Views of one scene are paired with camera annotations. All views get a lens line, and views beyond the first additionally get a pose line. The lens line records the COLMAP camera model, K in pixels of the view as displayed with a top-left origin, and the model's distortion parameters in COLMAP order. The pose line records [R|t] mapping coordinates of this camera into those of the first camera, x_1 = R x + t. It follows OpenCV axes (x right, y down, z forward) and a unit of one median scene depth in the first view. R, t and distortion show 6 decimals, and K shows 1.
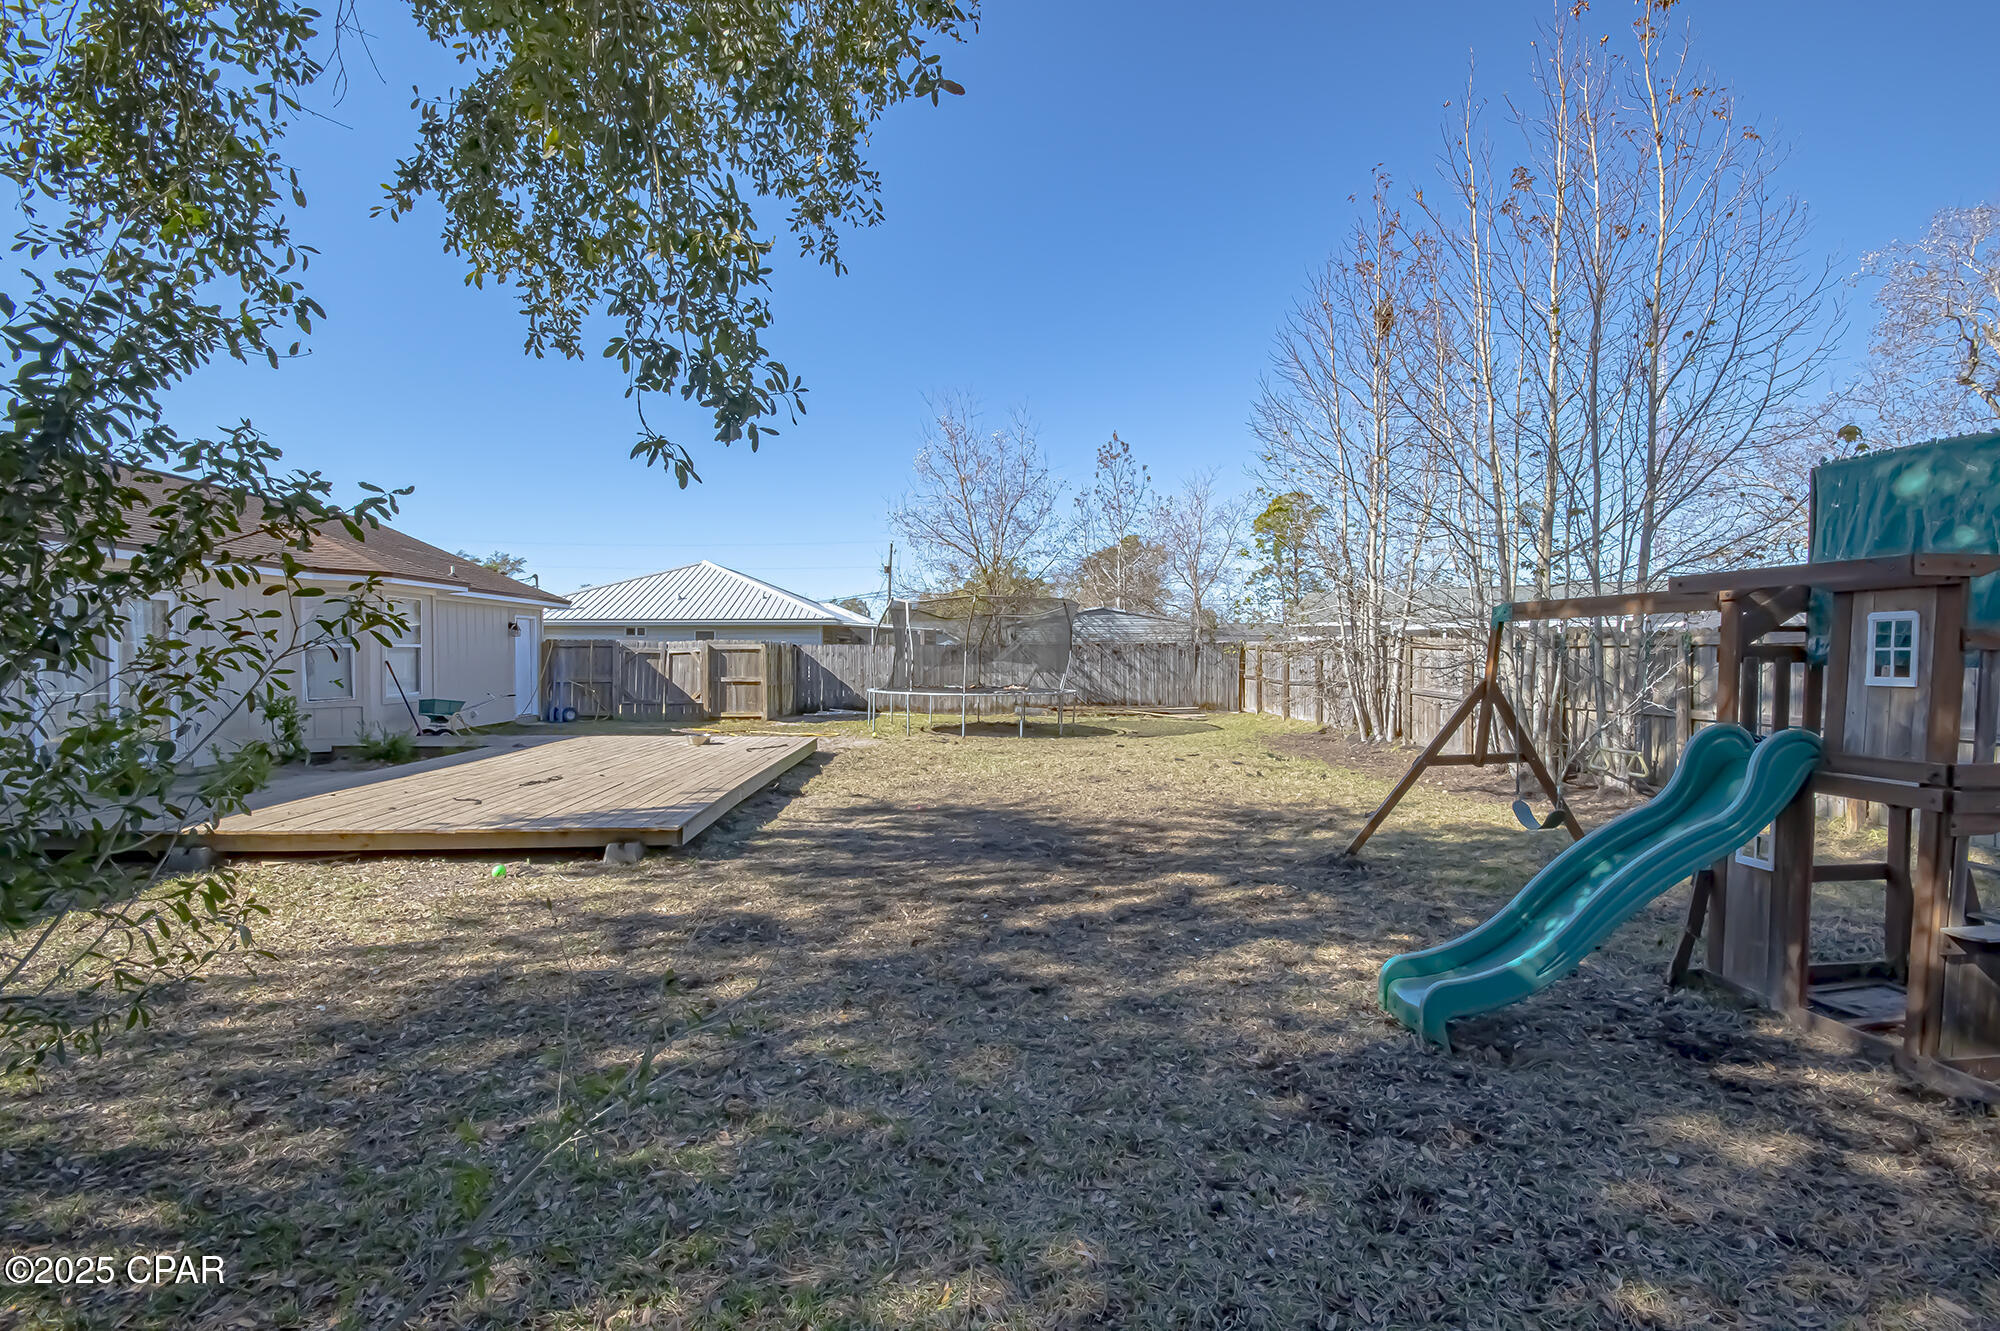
lens RADIAL K [[879.3, 0, 1017.9], [0, 879.3, 655.2], [0, 0, 1]] dist [-0.001160, -0.000688]
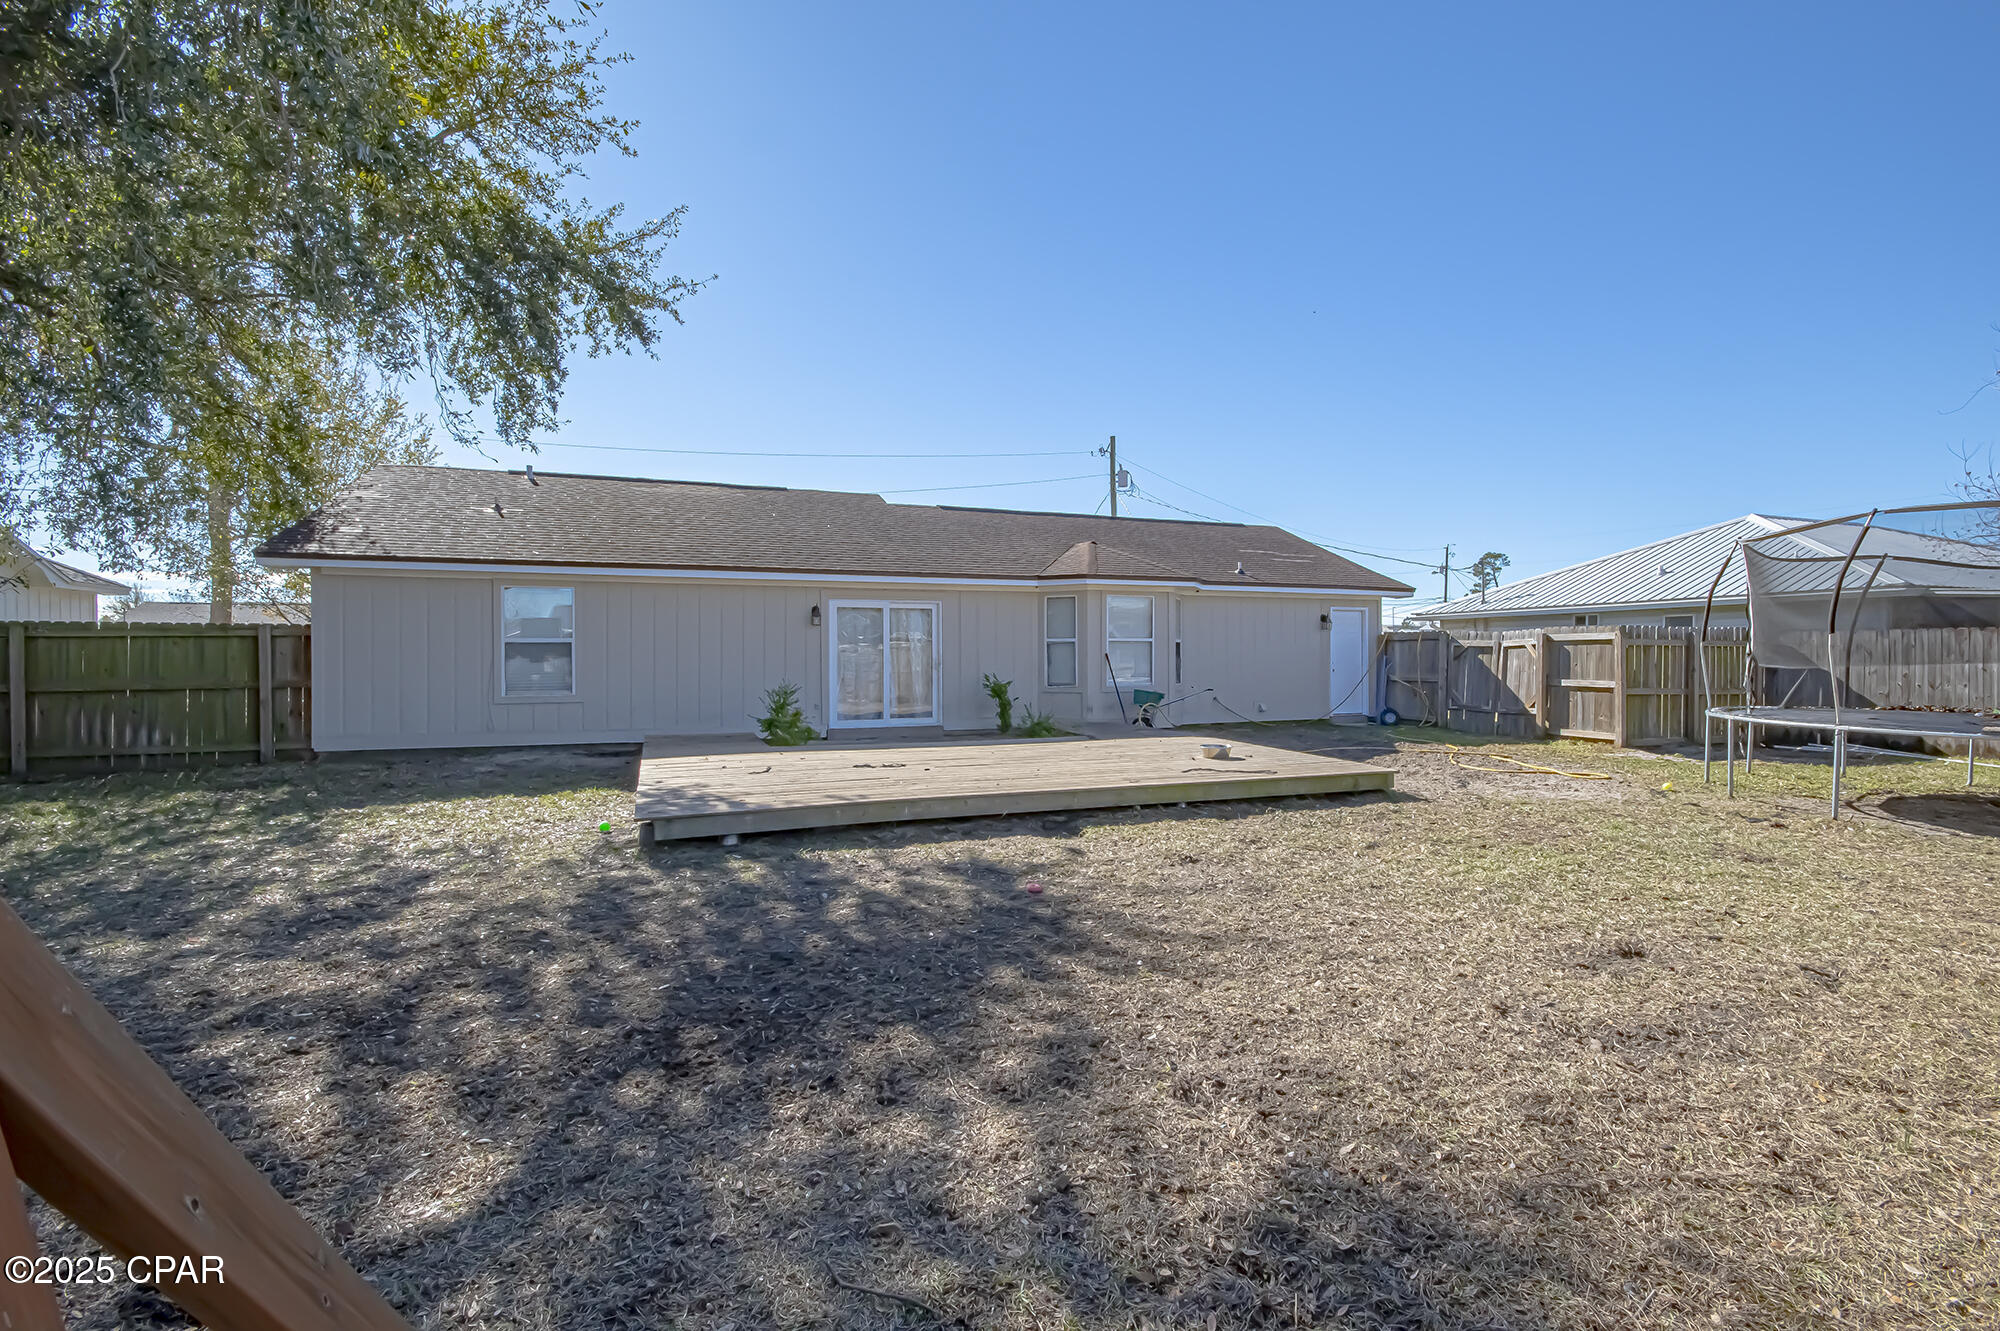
lens RADIAL K [[879.3, 0, 1017.9], [0, 879.3, 655.2], [0, 0, 1]] dist [-0.001160, -0.000688]
pose [[0.293919, 0.000483, -0.955830, 0.227071], [-0.000865, 1.000000, 0.000239, 0.005700], [0.955830, 0.000757, 0.293919, 0.392047]]
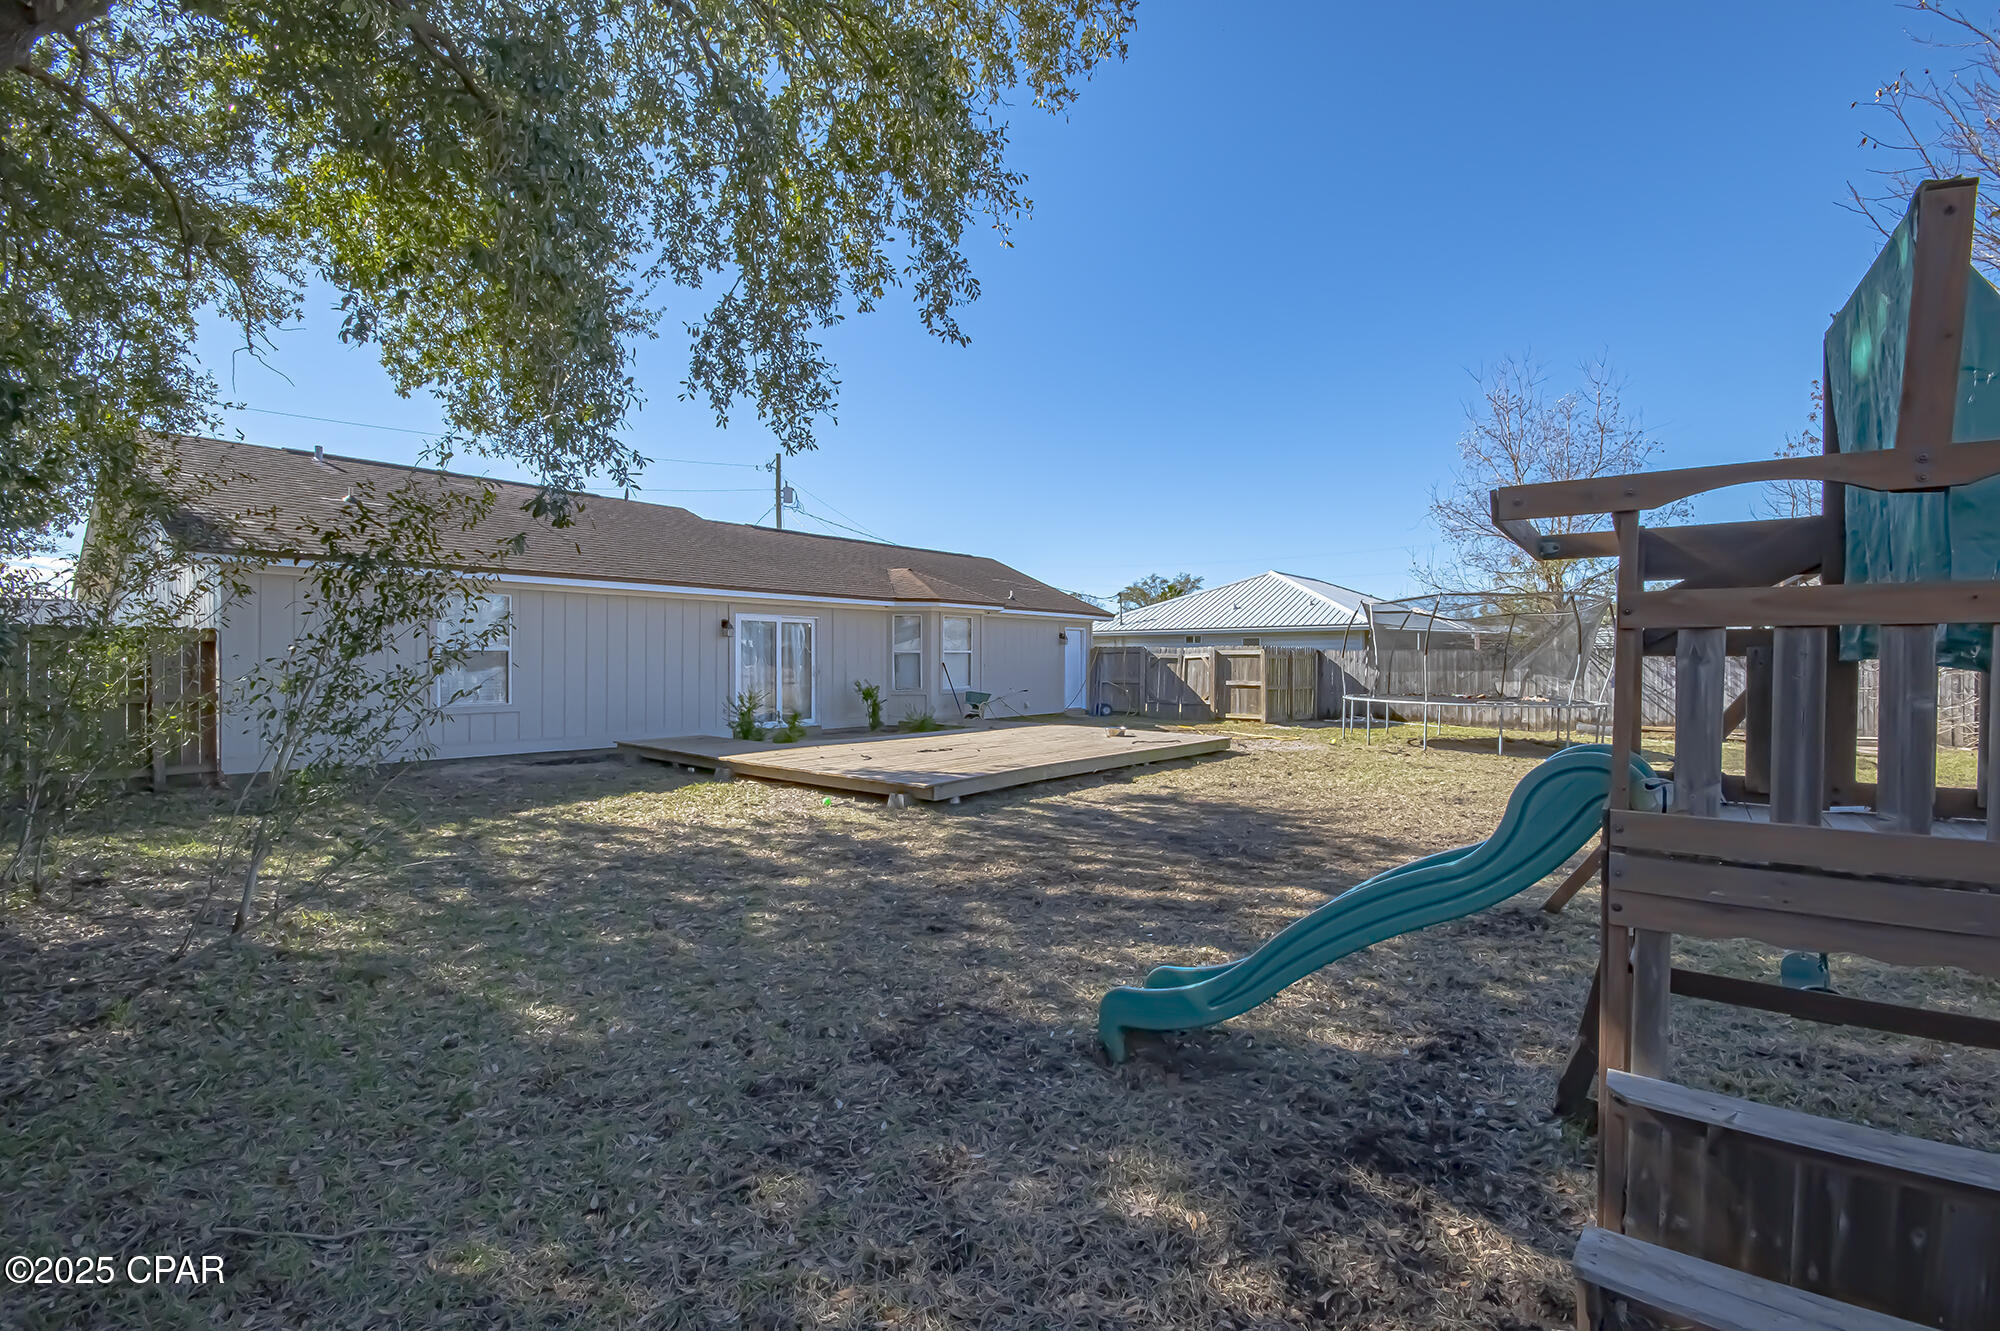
lens RADIAL K [[879.3, 0, 1017.9], [0, 879.3, 655.2], [0, 0, 1]] dist [-0.001160, -0.000688]
pose [[0.737421, -0.003403, -0.675425, 0.211106], [-0.003015, 0.999961, -0.008331, 0.003772], [0.675427, 0.008180, 0.737382, 0.040473]]
